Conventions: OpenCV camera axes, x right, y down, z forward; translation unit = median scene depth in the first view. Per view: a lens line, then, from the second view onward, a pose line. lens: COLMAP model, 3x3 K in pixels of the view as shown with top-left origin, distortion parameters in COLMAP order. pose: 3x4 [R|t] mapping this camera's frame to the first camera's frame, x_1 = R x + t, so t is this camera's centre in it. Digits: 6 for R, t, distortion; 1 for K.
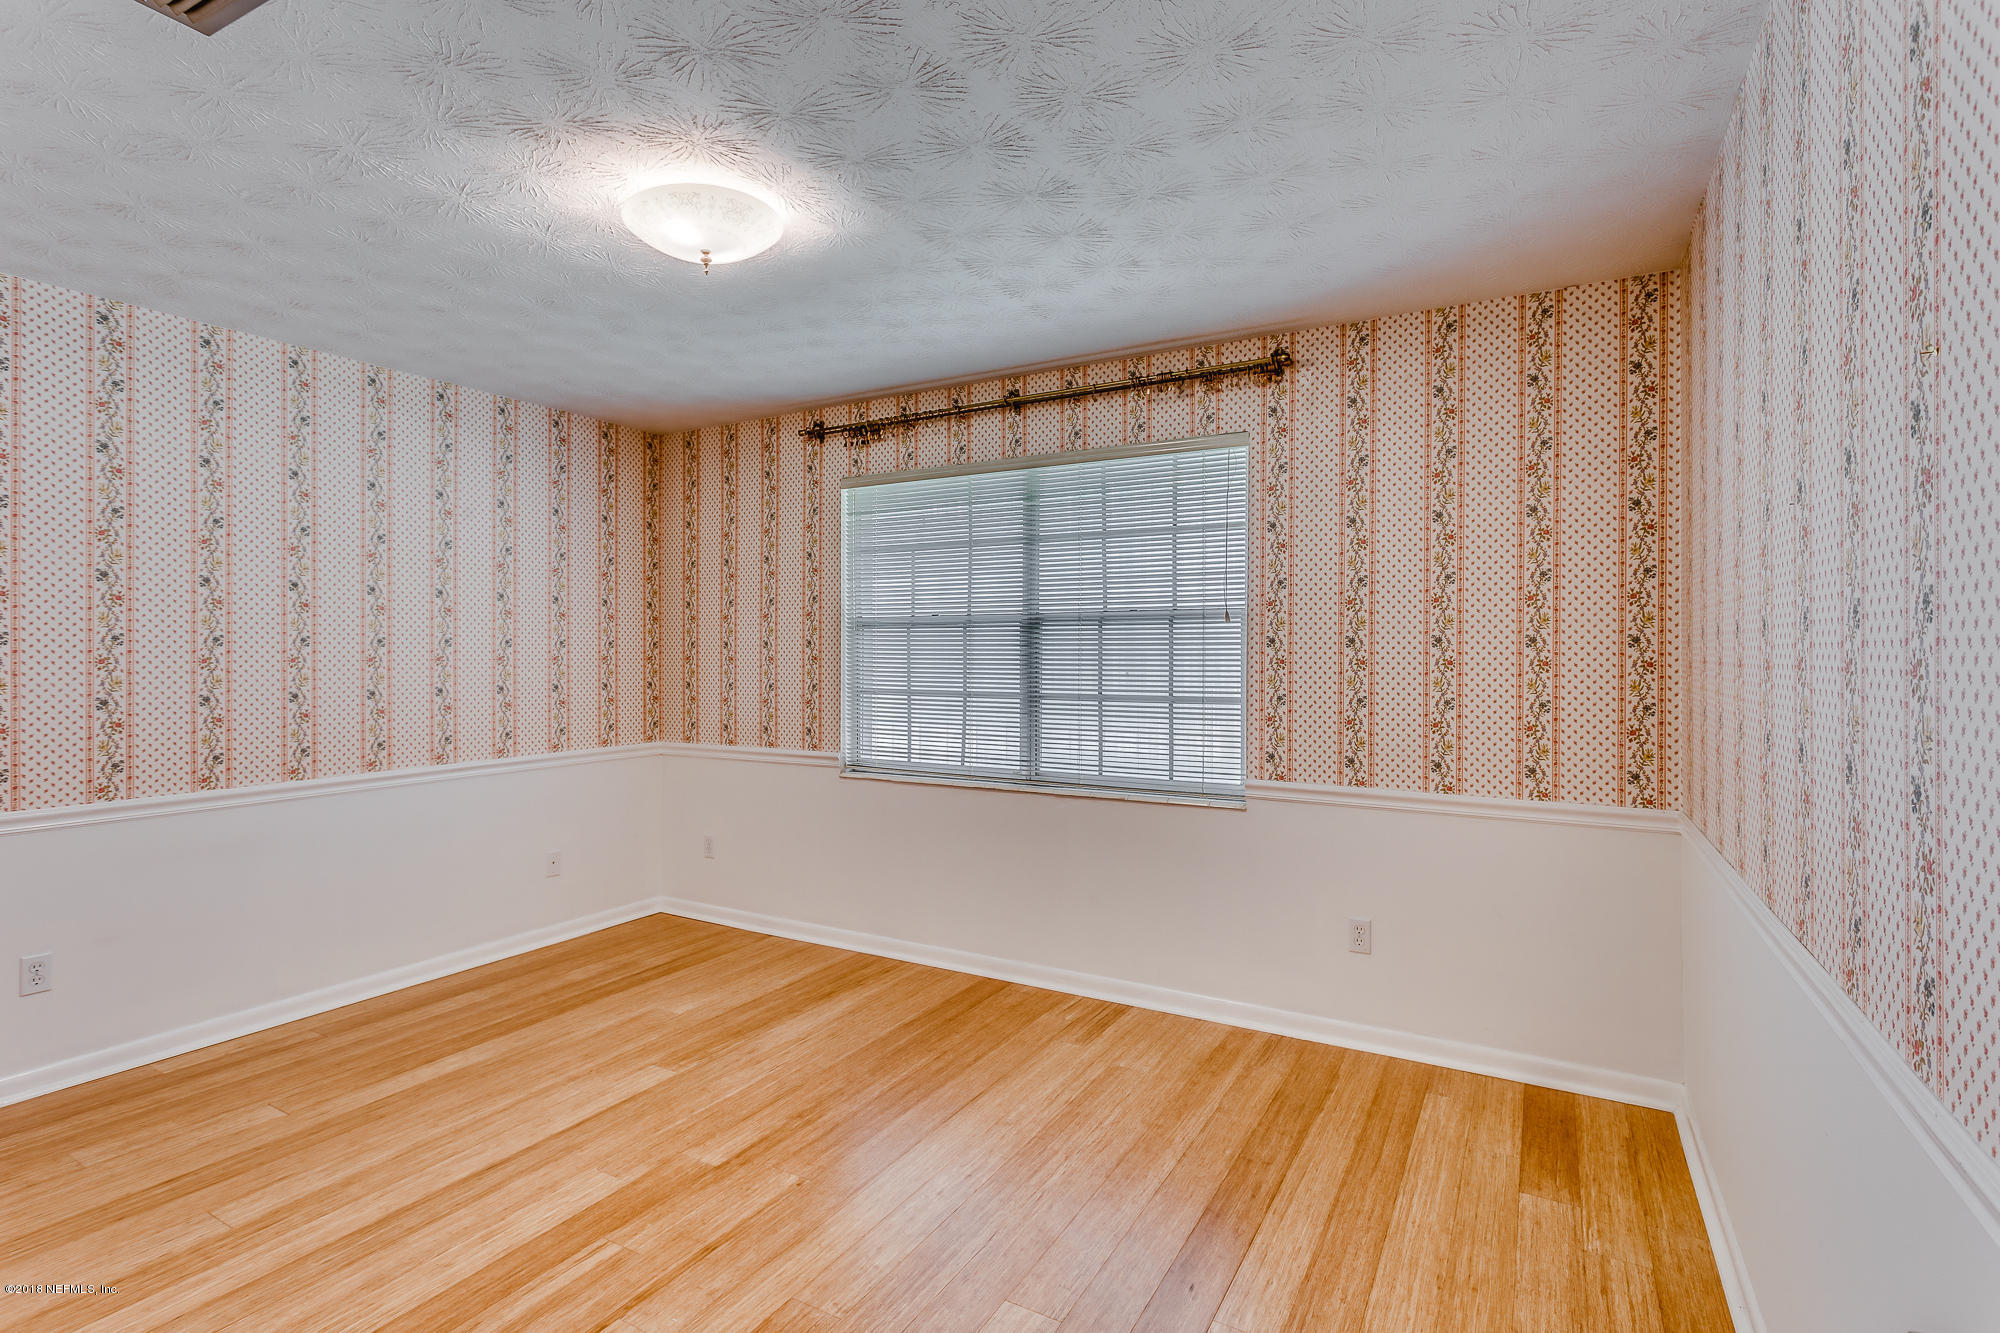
lens RADIAL K [[960.3, 0, 994.0], [0, 960.3, 647.8], [0, 0, 1]] dist [-0.003831, -0.000102]
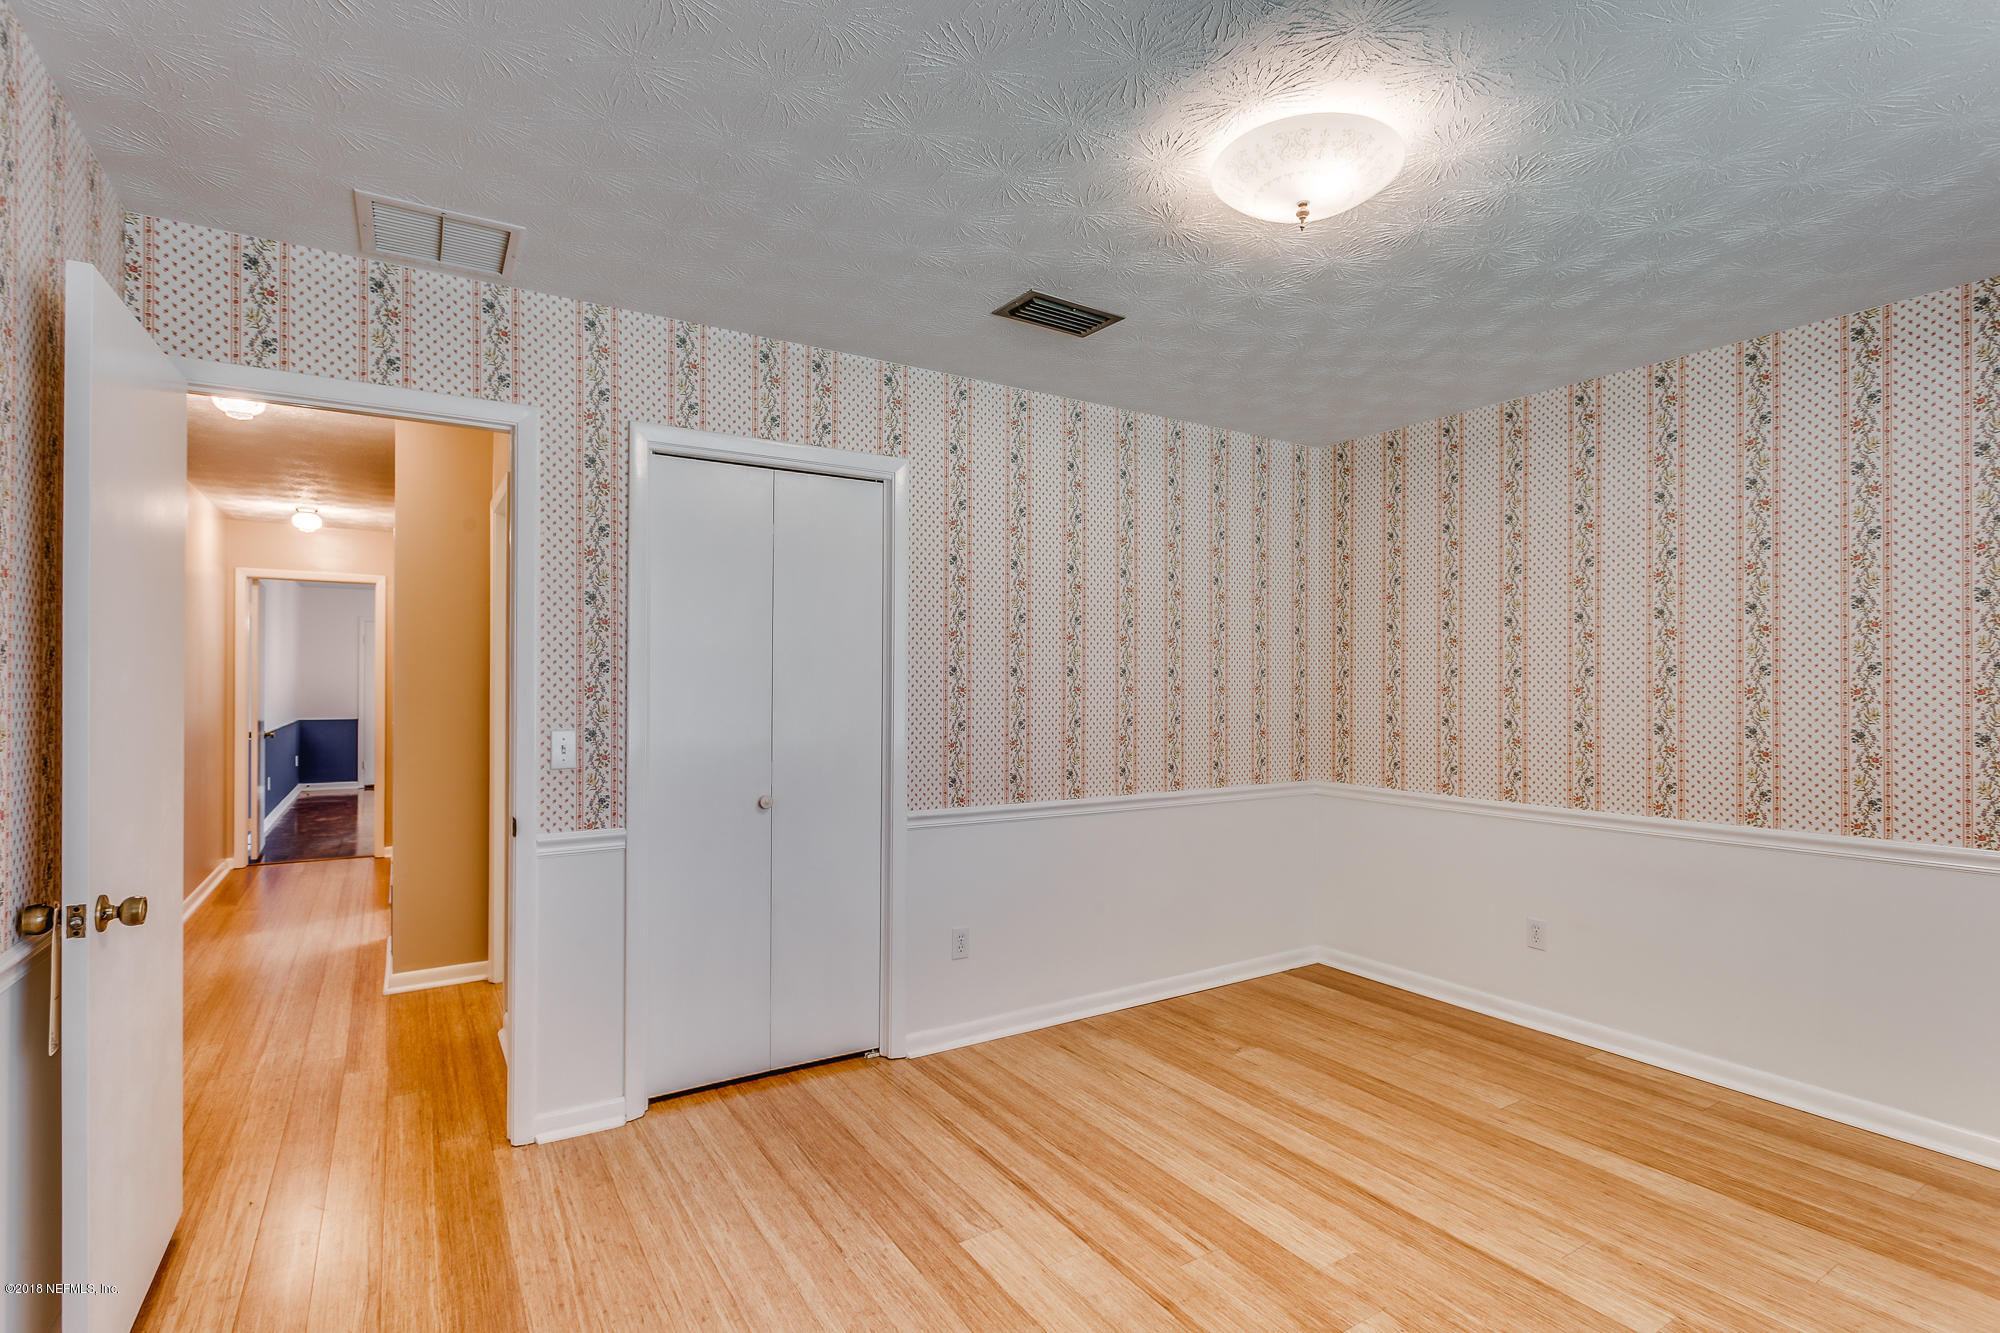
lens RADIAL K [[955.2, 0, 1000.0], [0, 955.2, 666.5], [0, 0, 1]] dist [0.001091, -0.000235]
pose [[-0.467897, -0.013093, -0.883686, 0.421090], [0.004269, 0.999845, -0.017075, 0.002127], [0.883773, -0.011762, -0.467769, 0.865237]]
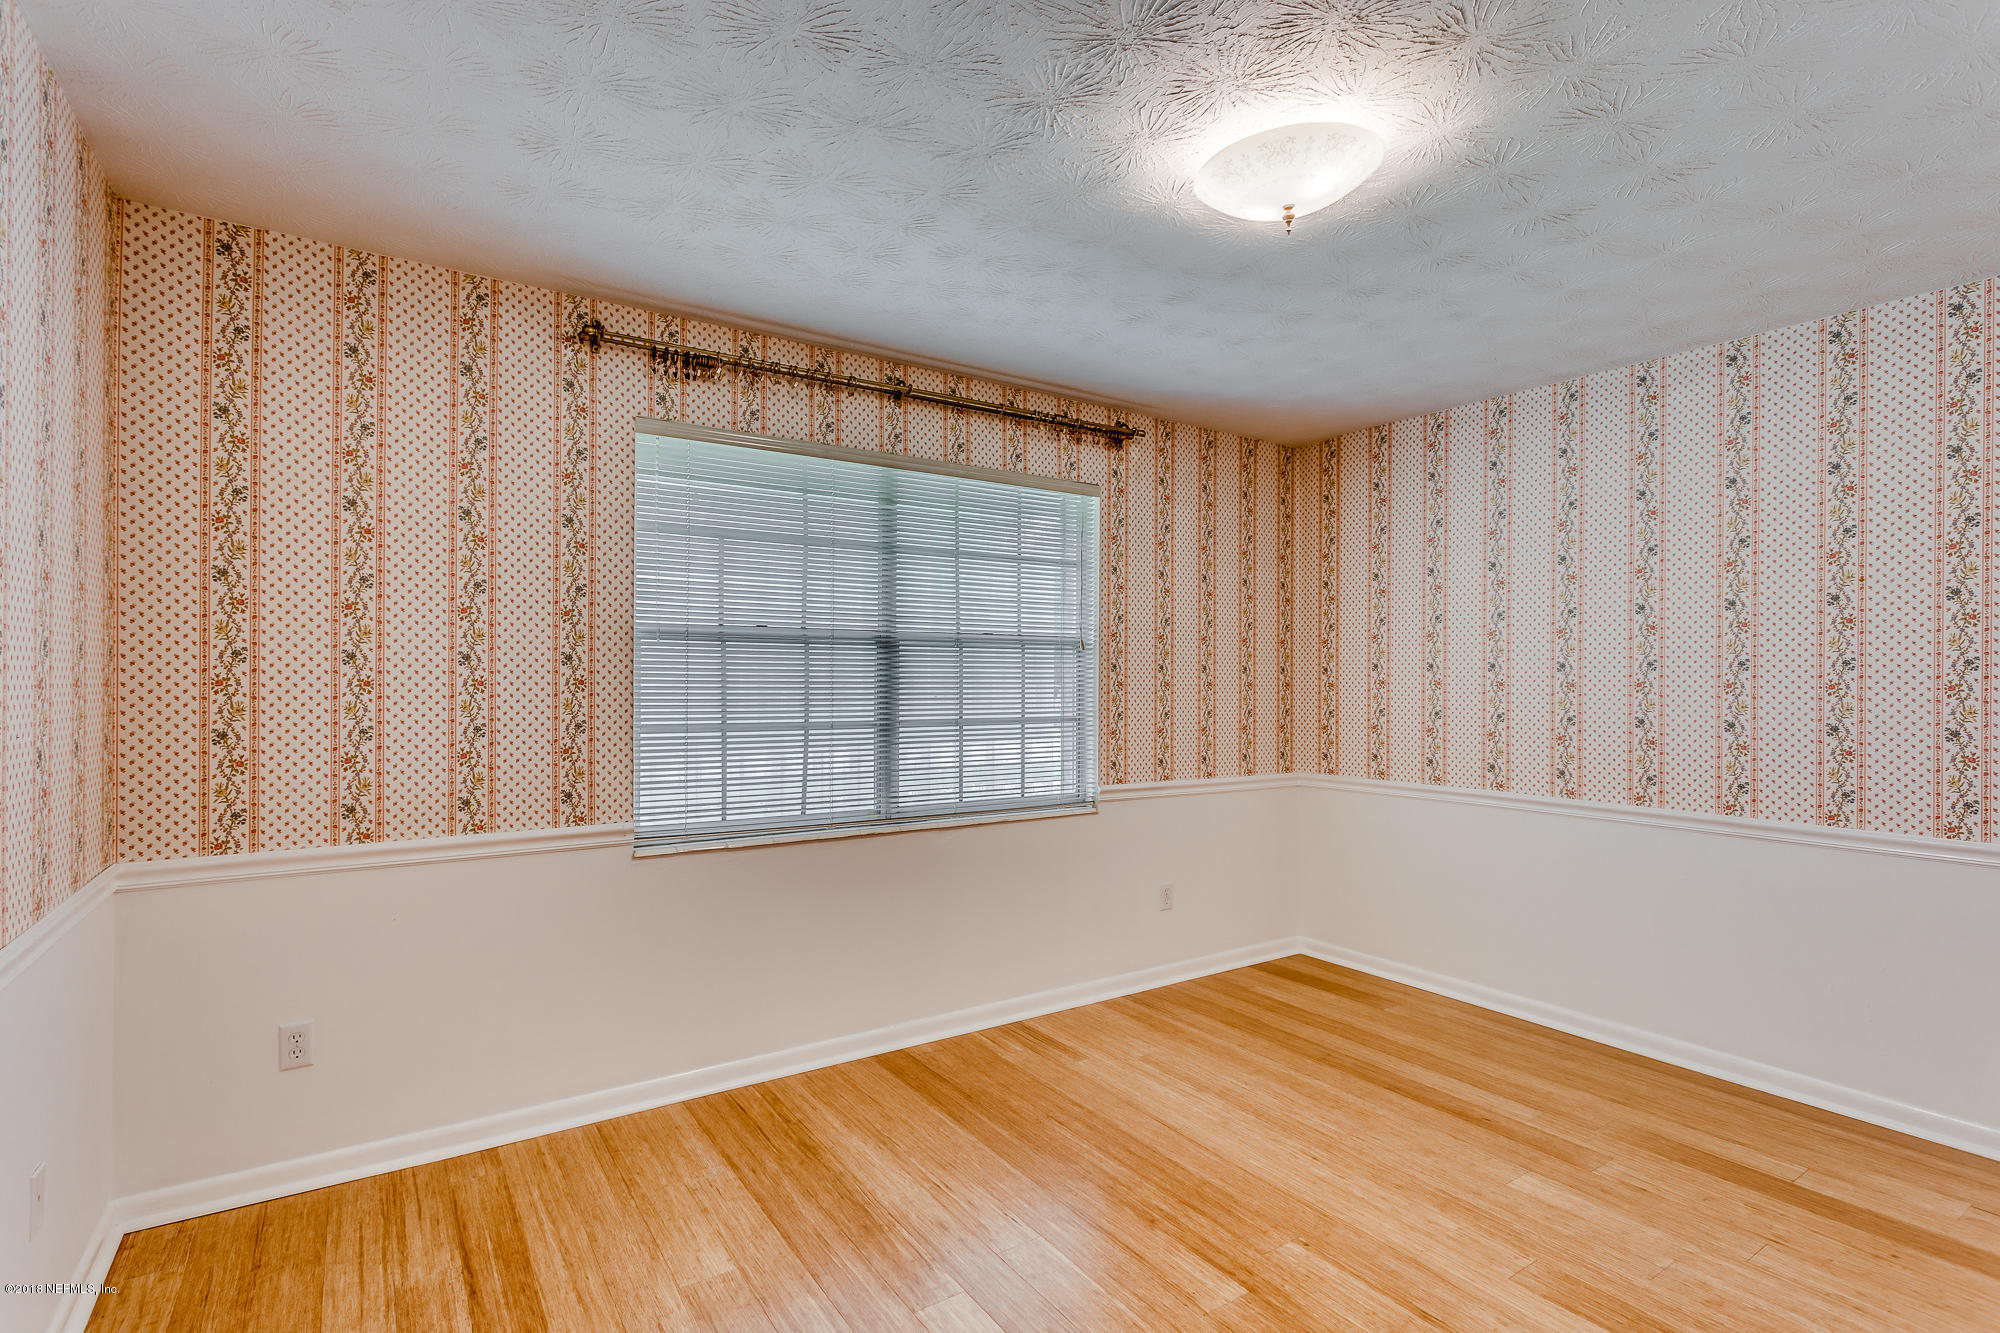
lens RADIAL K [[955.2, 0, 1000.0], [0, 955.2, 666.5], [0, 0, 1]] dist [0.001091, -0.000235]
pose [[0.439083, 0.010451, 0.898386, -0.878040], [-0.010709, 0.999922, -0.006398, 0.001866], [-0.898383, -0.006812, 0.439161, 0.640336]]
